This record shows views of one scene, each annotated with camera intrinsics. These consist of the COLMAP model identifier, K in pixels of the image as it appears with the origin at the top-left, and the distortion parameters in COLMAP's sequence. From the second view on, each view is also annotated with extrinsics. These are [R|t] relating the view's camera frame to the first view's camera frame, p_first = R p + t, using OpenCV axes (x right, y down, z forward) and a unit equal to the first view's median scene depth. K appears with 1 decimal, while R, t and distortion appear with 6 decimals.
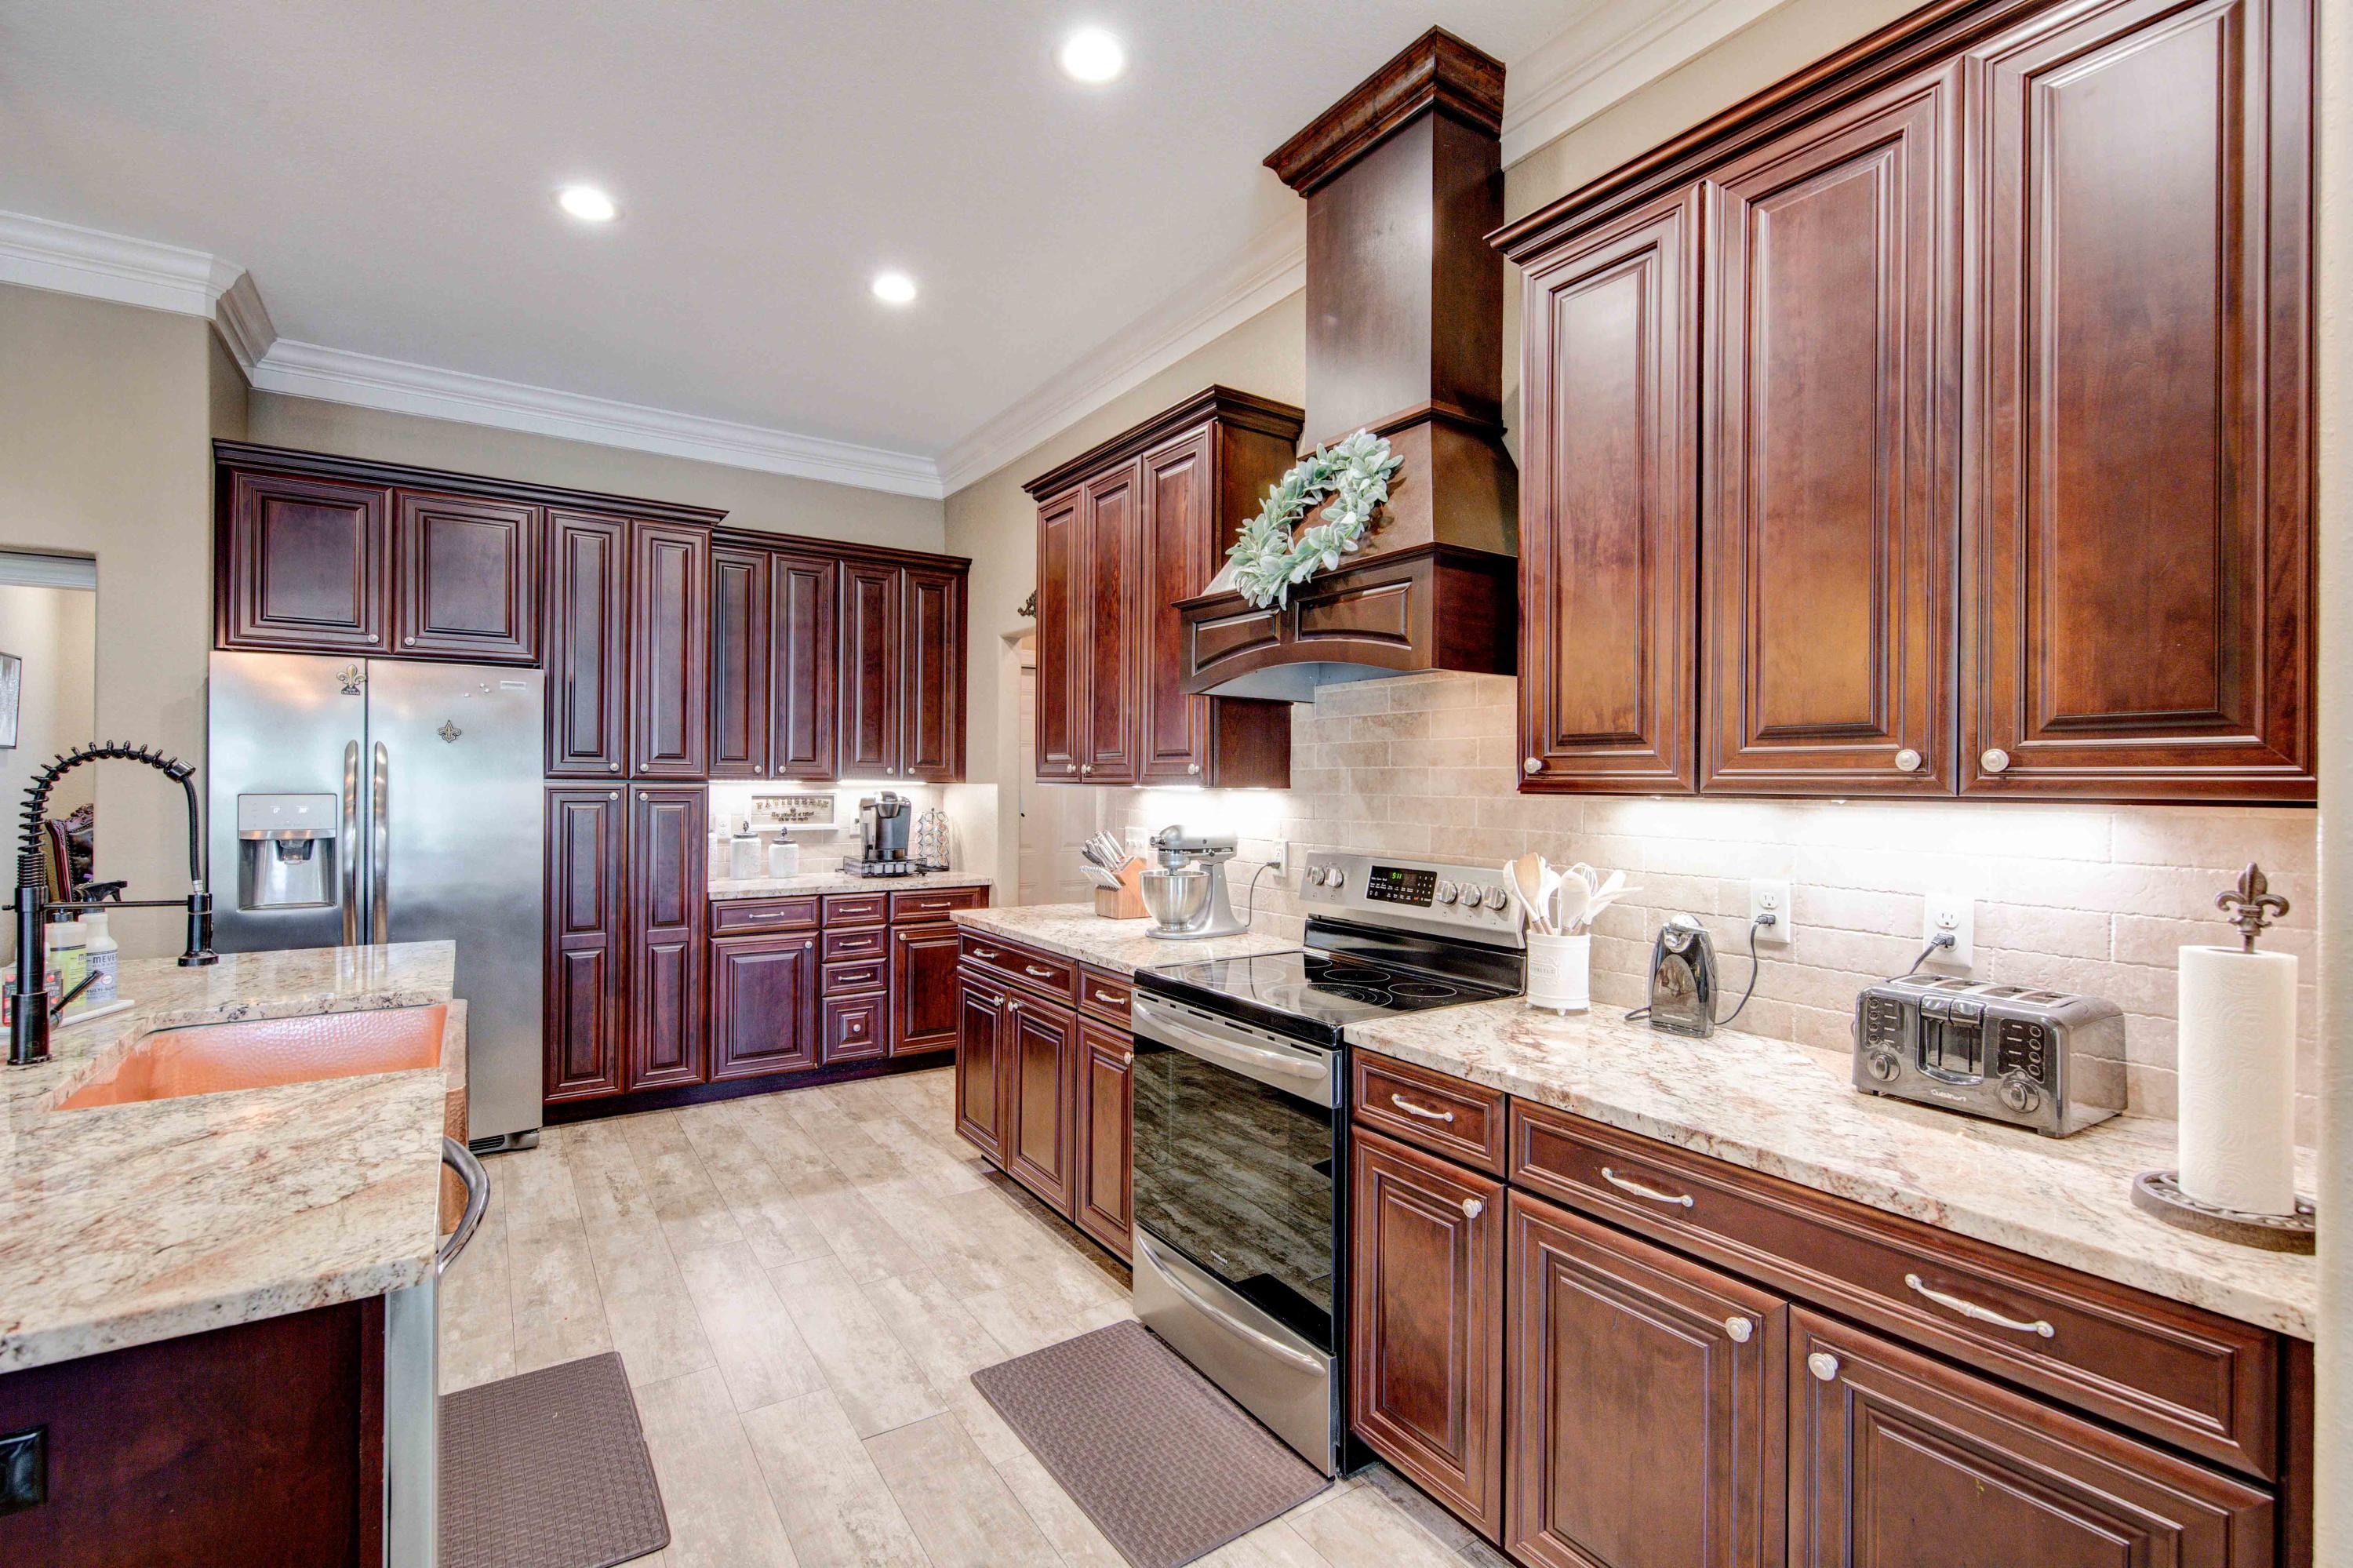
lens RADIAL K [[1049.8, 0, 1173.0], [0, 1049.8, 779.7], [0, 0, 1]] dist [0.018789, -0.008621]
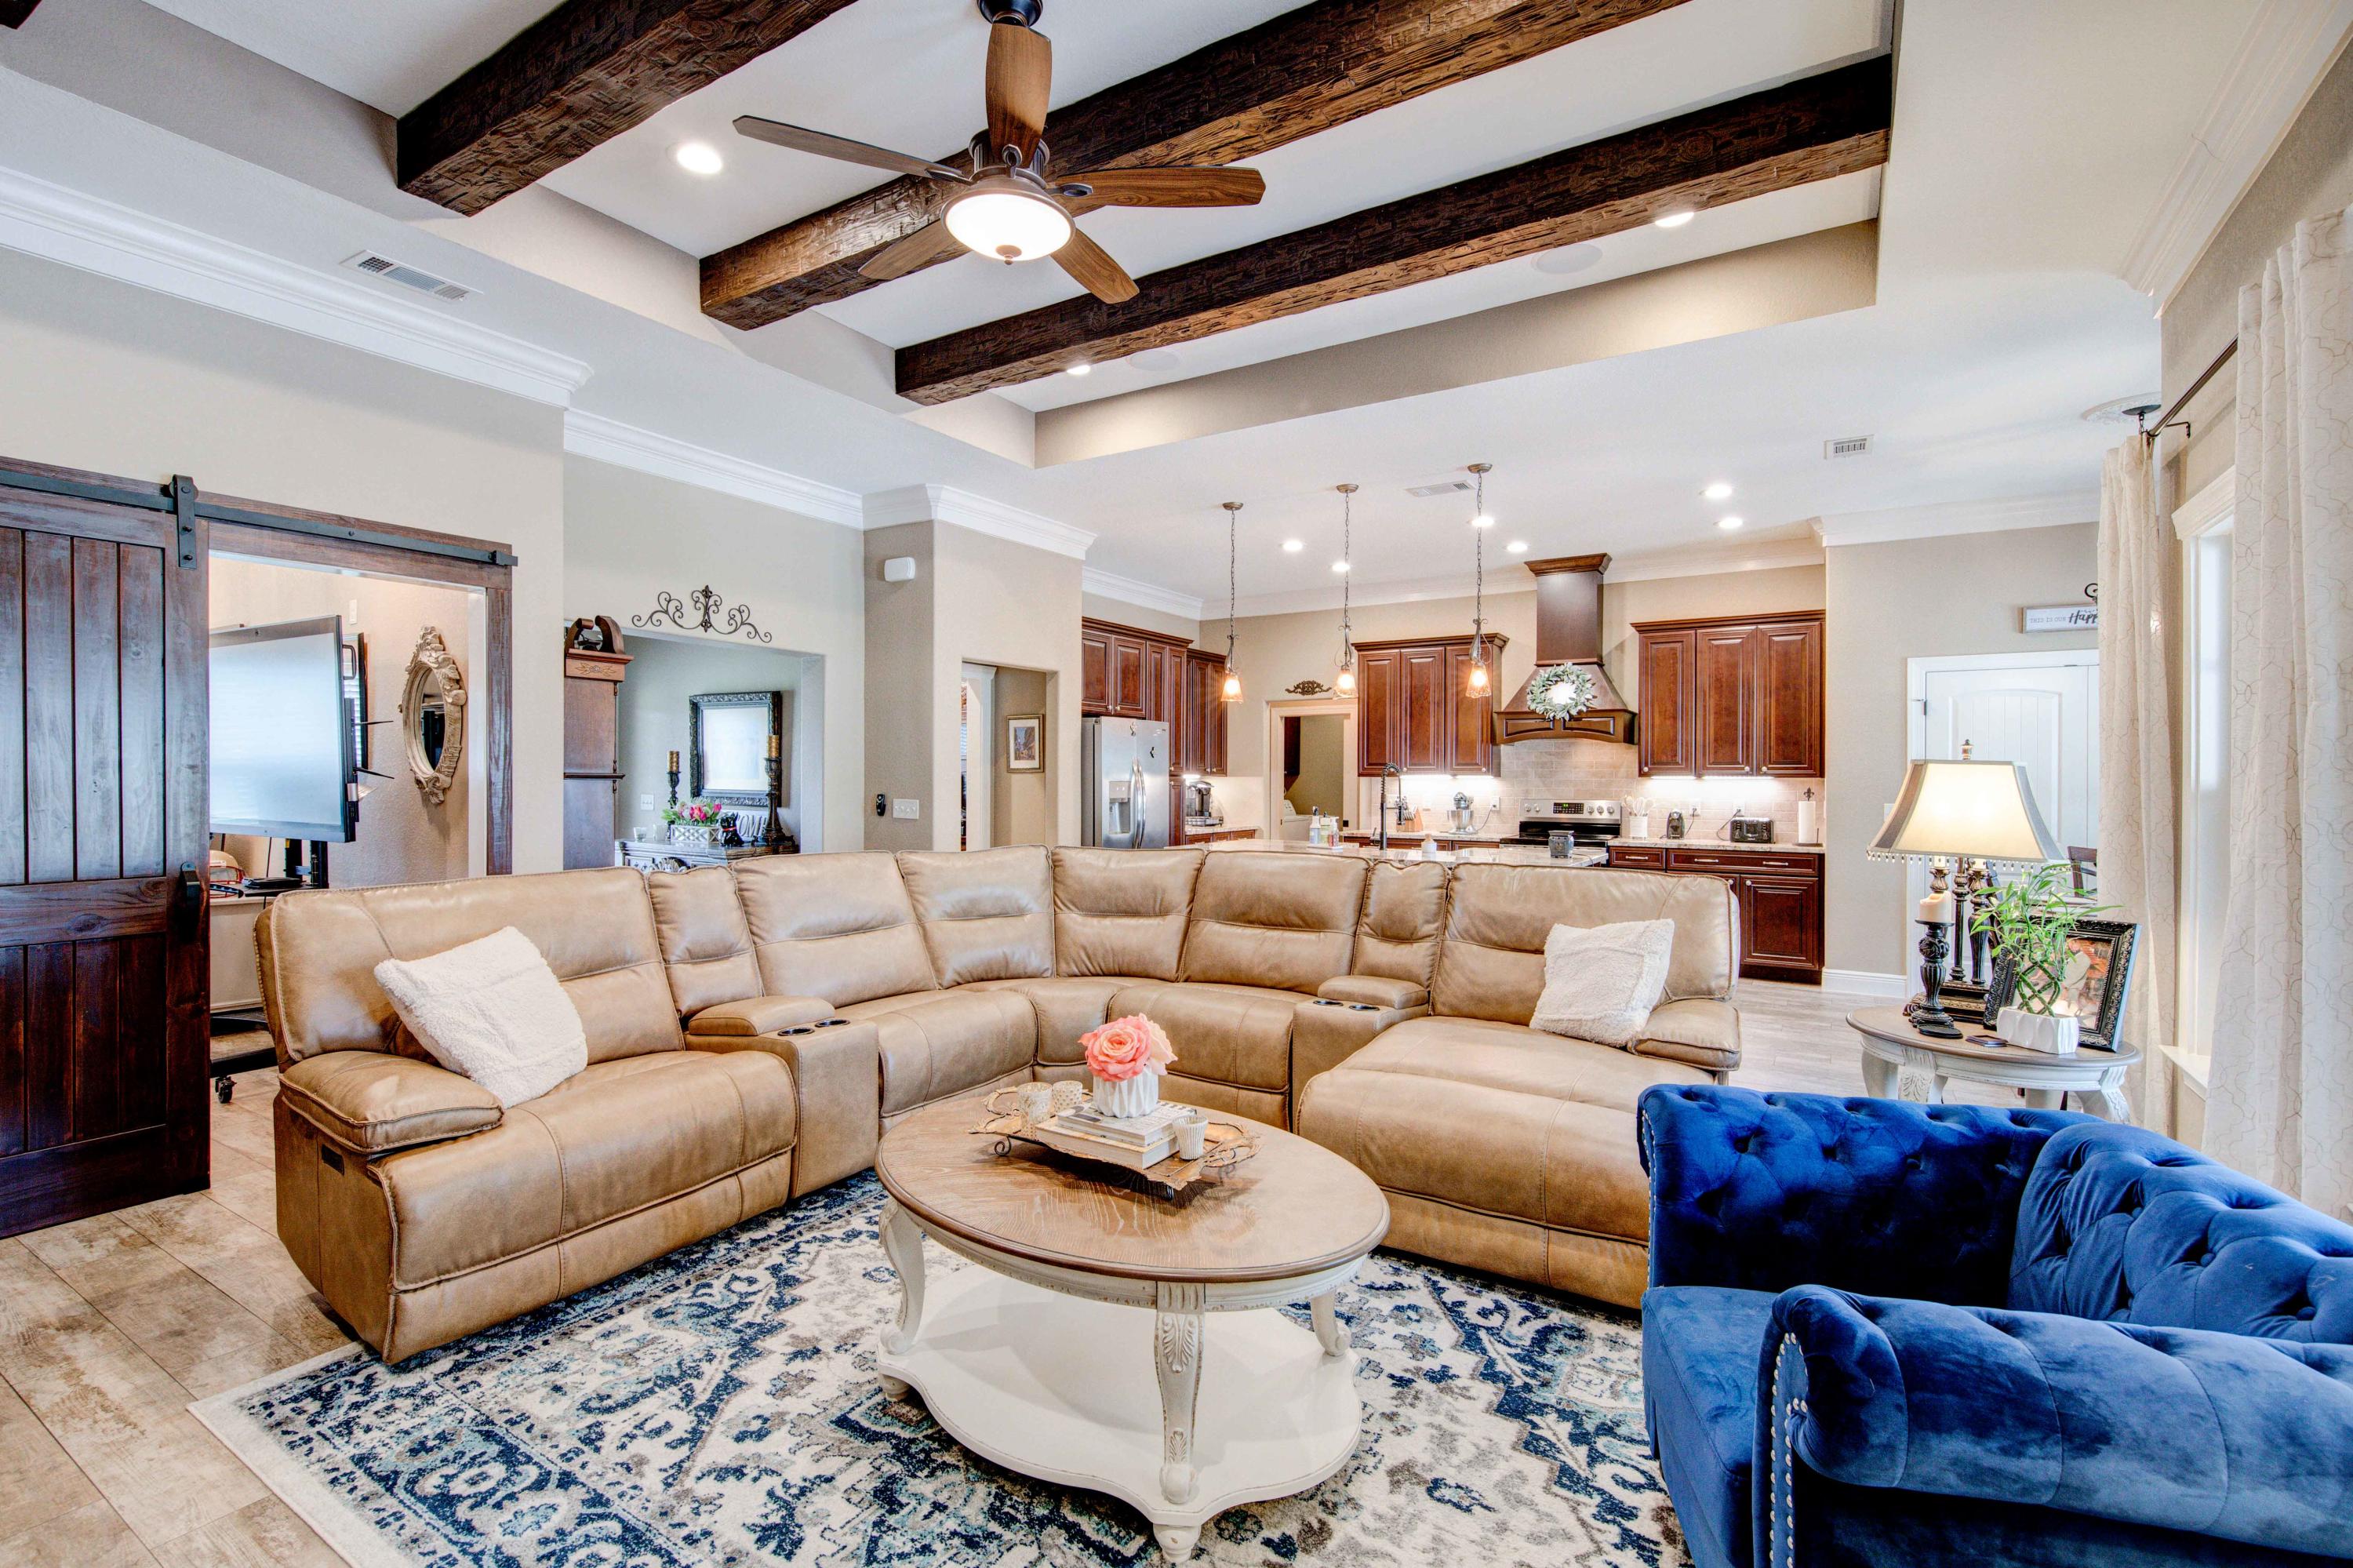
lens RADIAL K [[1049.8, 0, 1173.0], [0, 1049.8, 779.7], [0, 0, 1]] dist [0.018789, -0.008621]
pose [[0.913476, -0.001719, 0.406889, -1.906704], [0.001821, 0.999998, 0.000136, 0.013844], [-0.406889, 0.000617, 0.913477, -1.215652]]
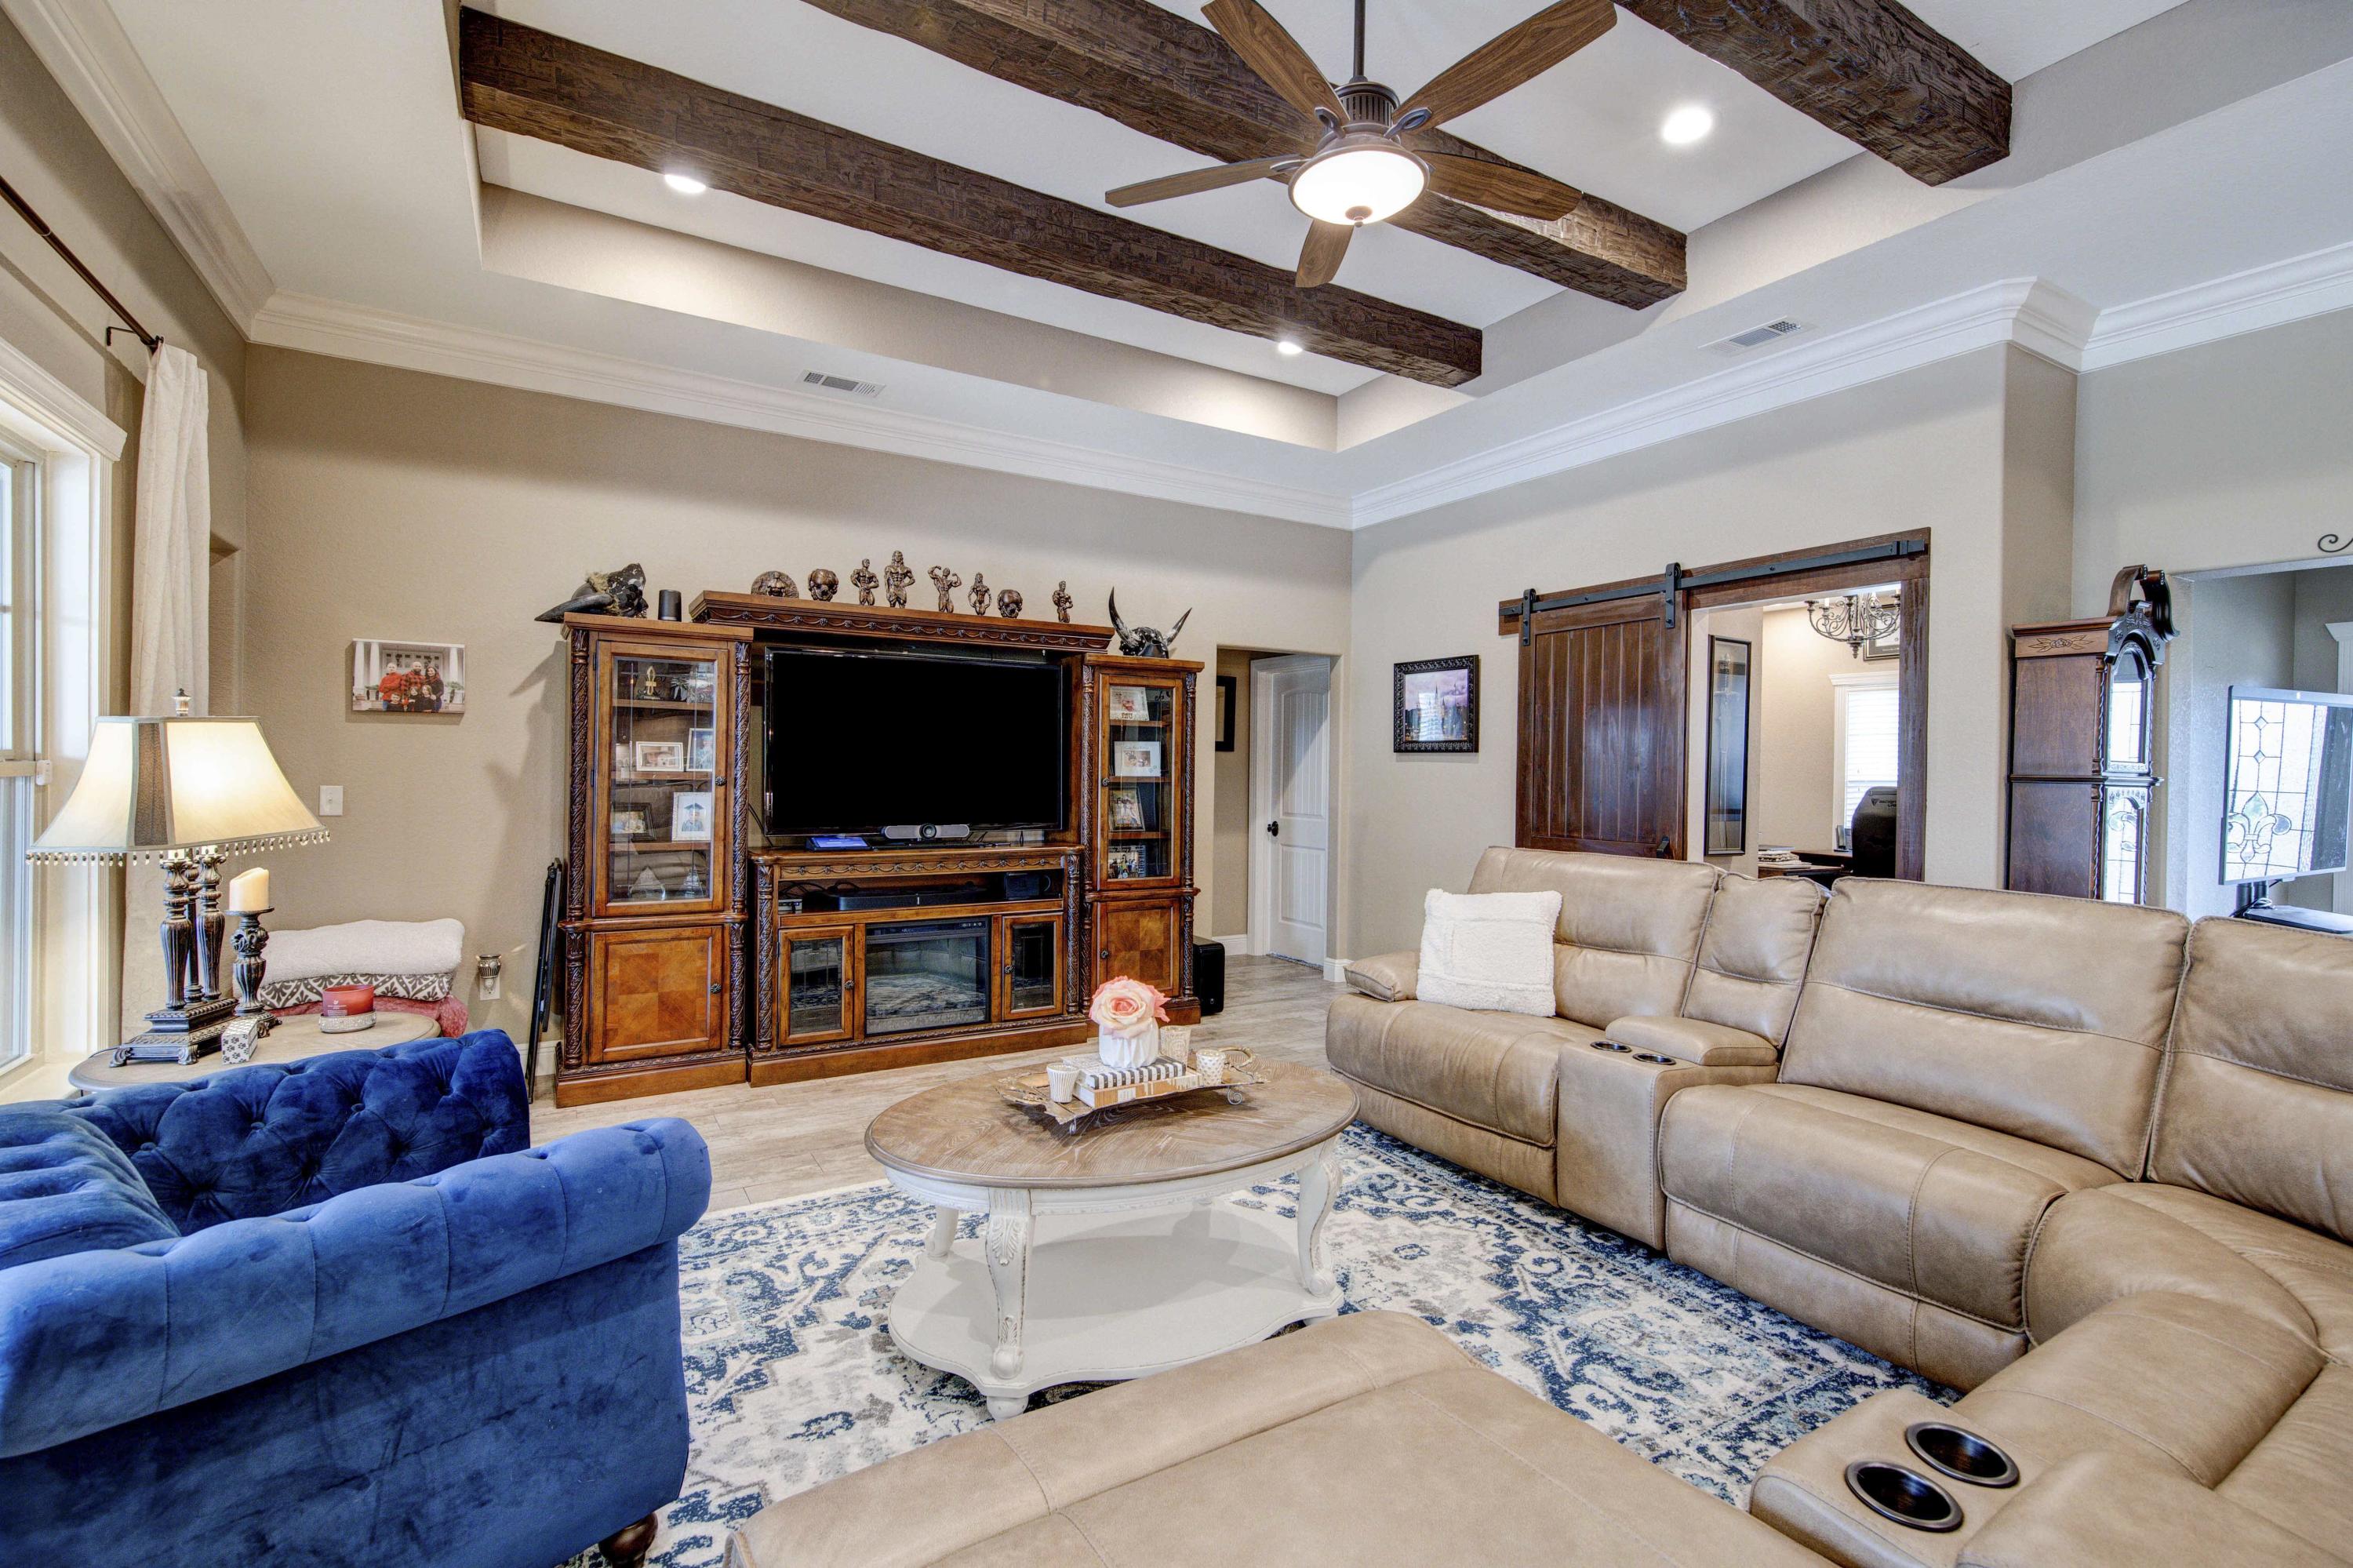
lens RADIAL K [[1049.8, 0, 1173.0], [0, 1049.8, 779.7], [0, 0, 1]] dist [0.018789, -0.008621]
pose [[-0.052812, 0.002185, -0.998602, -0.770141], [-0.020792, 0.999778, 0.003287, 0.025253], [0.998388, 0.020936, -0.052754, -0.412126]]
